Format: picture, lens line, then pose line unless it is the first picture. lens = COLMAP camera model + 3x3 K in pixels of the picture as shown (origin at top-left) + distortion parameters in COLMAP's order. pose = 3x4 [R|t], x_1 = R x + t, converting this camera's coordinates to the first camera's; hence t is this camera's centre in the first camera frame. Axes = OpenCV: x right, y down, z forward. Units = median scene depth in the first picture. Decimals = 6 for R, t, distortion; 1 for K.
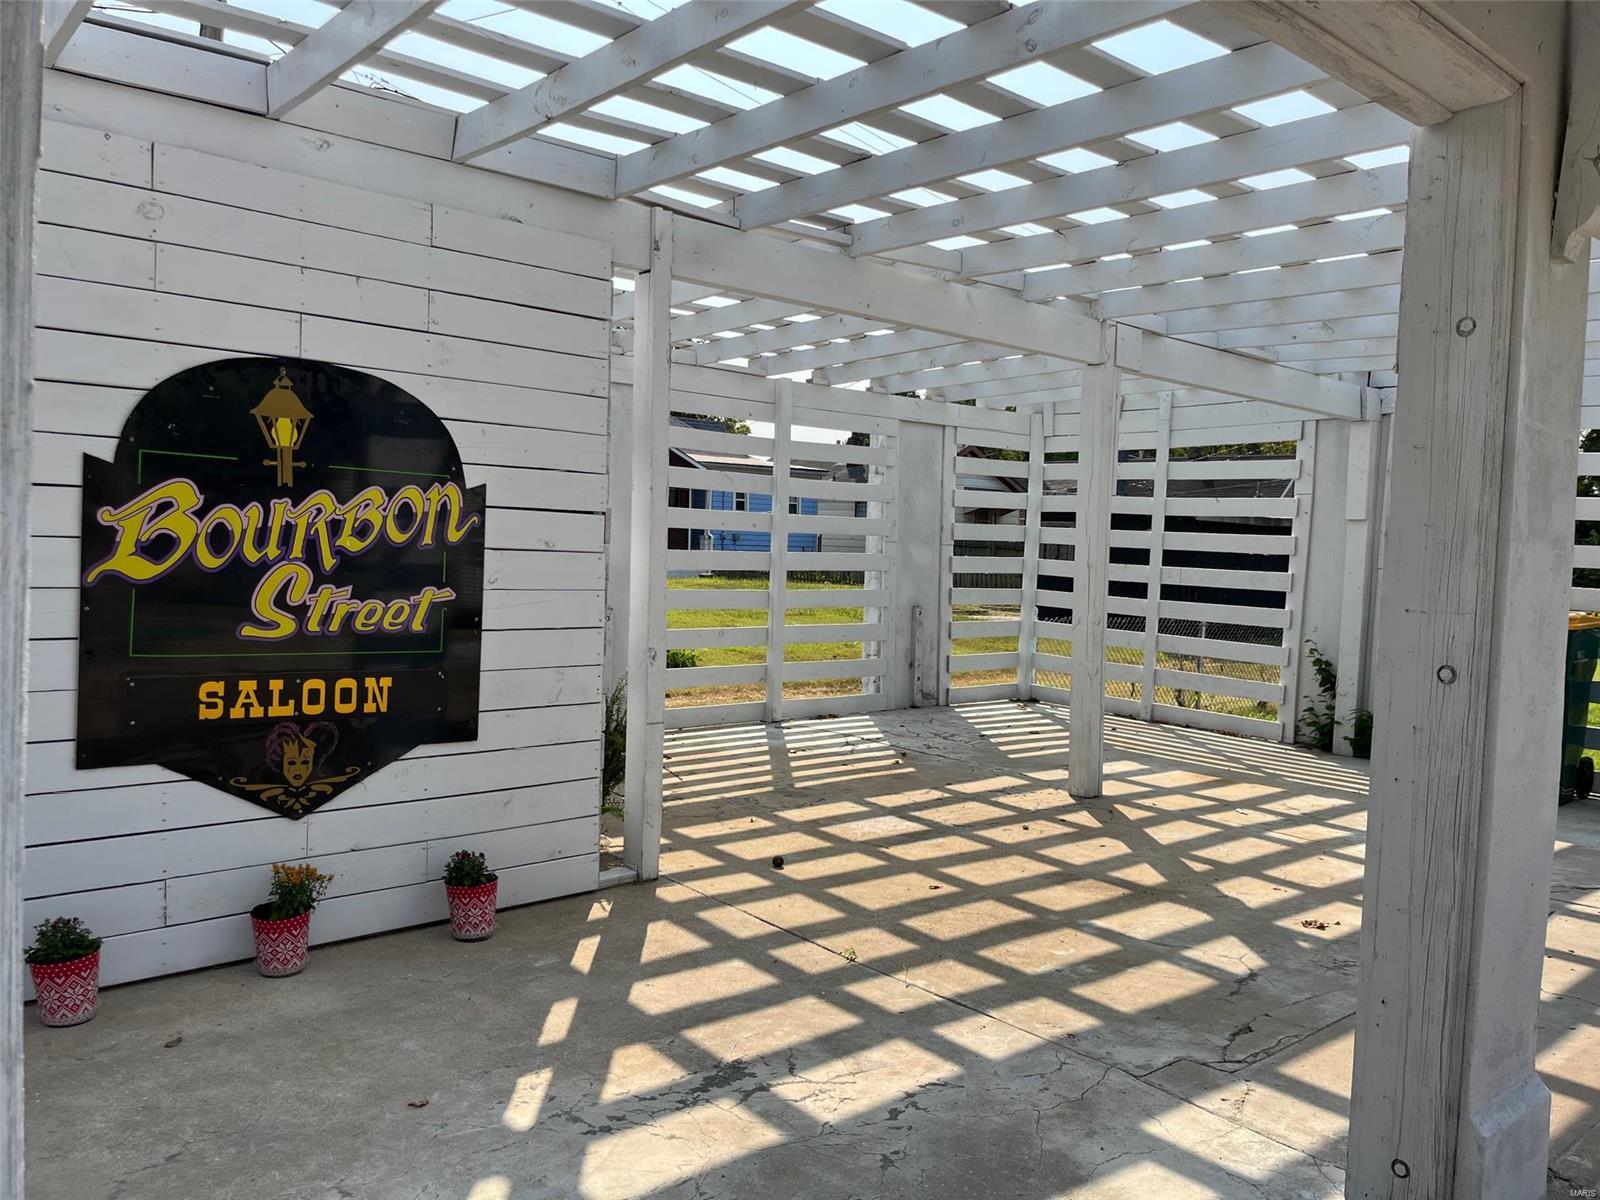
lens RADIAL K [[1212.2, 0, 792.4], [0, 1212.2, 592.1], [0, 0, 1]] dist [0.063168, -0.086400]
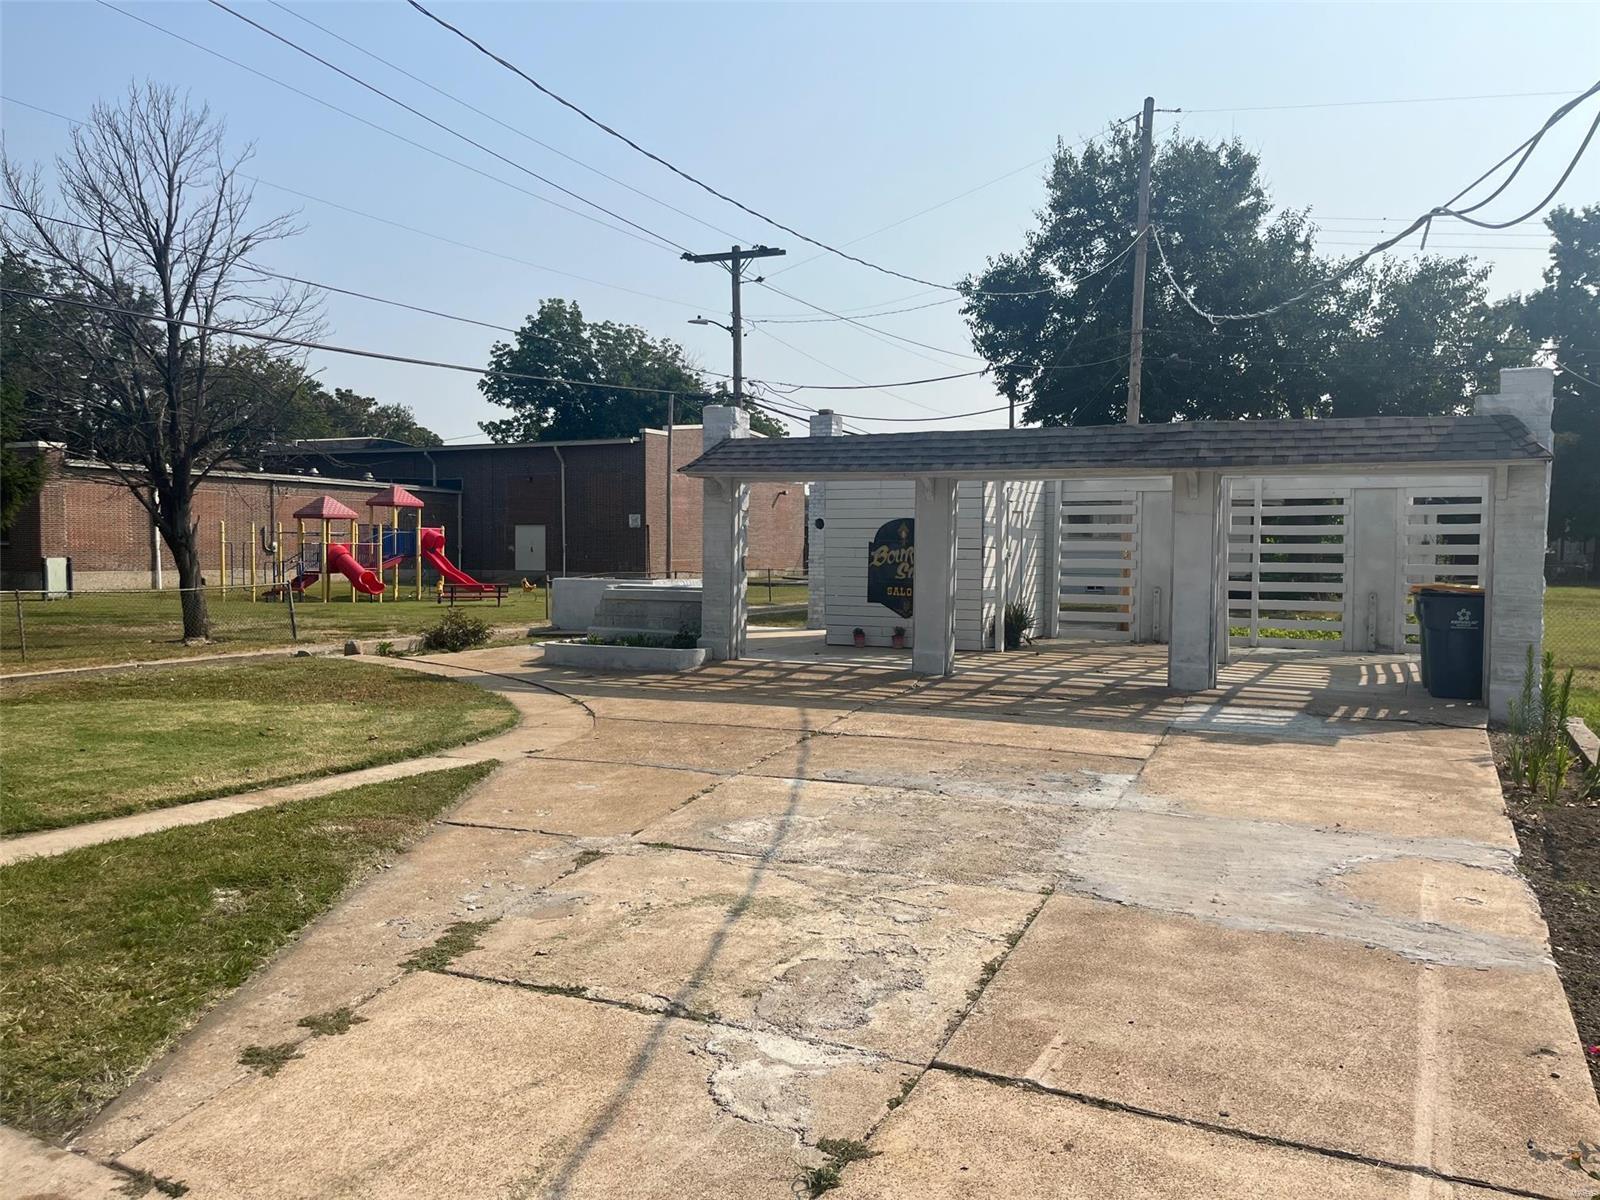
lens RADIAL K [[1212.2, 0, 795.0], [0, 1212.2, 596.9], [0, 0, 1]] dist [0.063168, -0.086400]
pose [[0.394437, 0.005723, -0.918905, 3.594676], [-0.035645, 0.999323, -0.009077, 0.160581], [0.918232, 0.036335, 0.394374, -1.170026]]
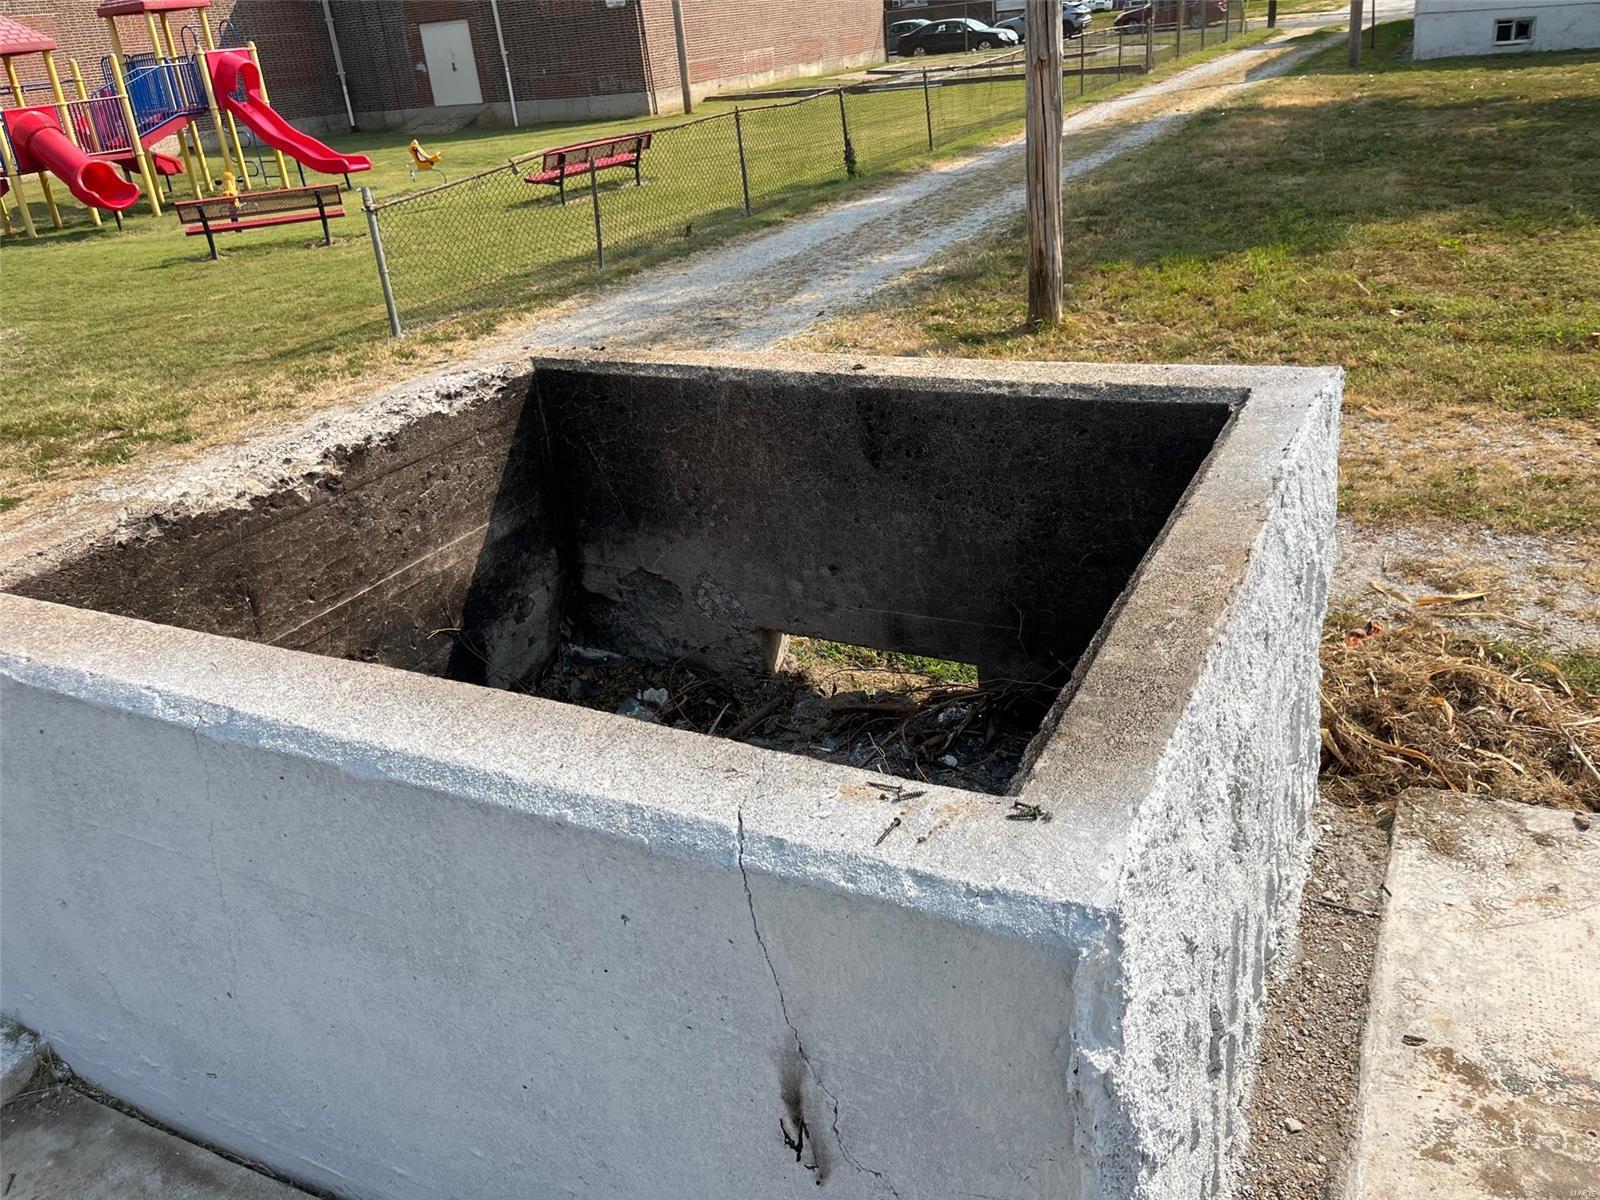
lens RADIAL K [[1212.2, 0, 796.5], [0, 1212.2, 596.1], [0, 0, 1]] dist [0.063168, -0.086400]
pose [[0.388545, 0.327948, -0.861094, -1.522553], [0.062999, 0.922878, 0.379905, -0.119920], [0.919274, -0.201858, 0.337919, 0.254220]]
